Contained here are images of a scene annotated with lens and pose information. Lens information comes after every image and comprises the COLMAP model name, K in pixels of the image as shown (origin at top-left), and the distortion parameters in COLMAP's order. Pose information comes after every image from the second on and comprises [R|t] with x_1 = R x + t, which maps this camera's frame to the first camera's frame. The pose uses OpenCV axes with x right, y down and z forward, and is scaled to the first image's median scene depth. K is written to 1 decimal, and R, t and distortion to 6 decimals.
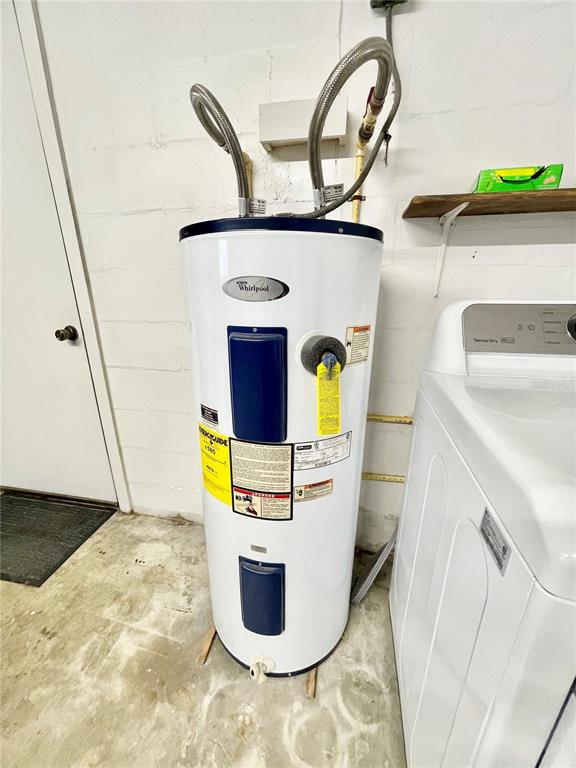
lens RADIAL K [[310.3, 0, 286.5], [0, 310.3, 383.9], [0, 0, 1]] dist [0.000763, 0.000421]
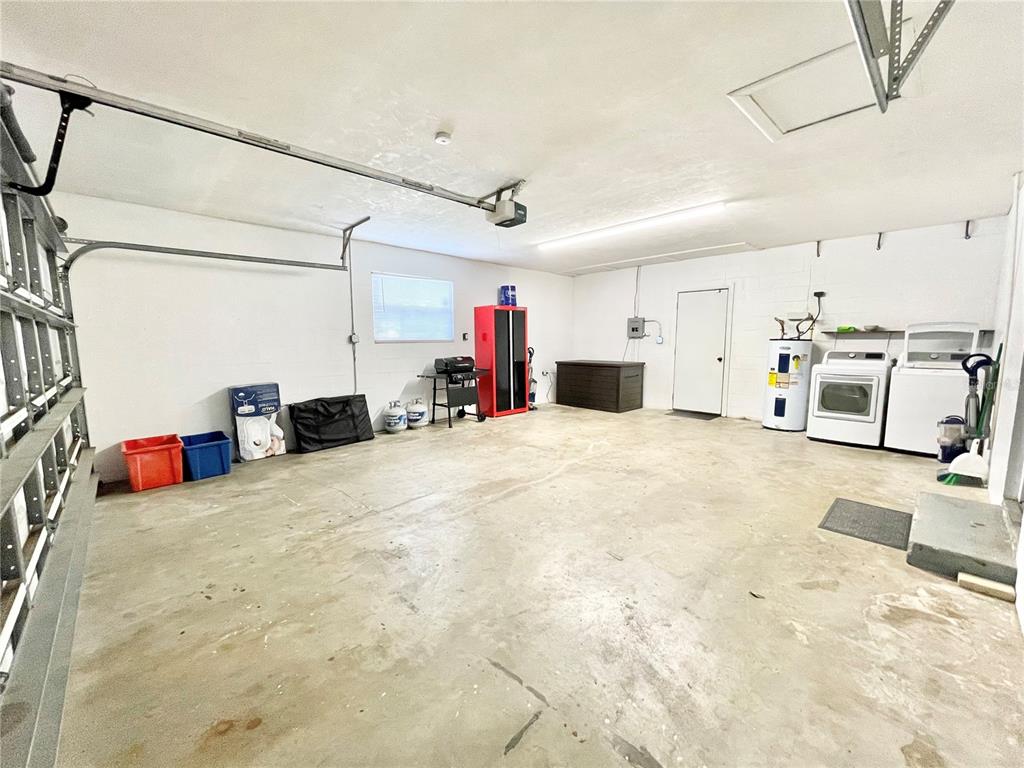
lens RADIAL K [[413.8, 0, 513.2], [0, 413.8, 385.1], [0, 0, 1]] dist [0.000763, 0.000421]
pose [[0.812023, 0.063391, -0.580172, 0.338565], [-0.181206, 0.972339, -0.147379, 2.543812], [0.554782, 0.224806, 0.801049, -8.244851]]
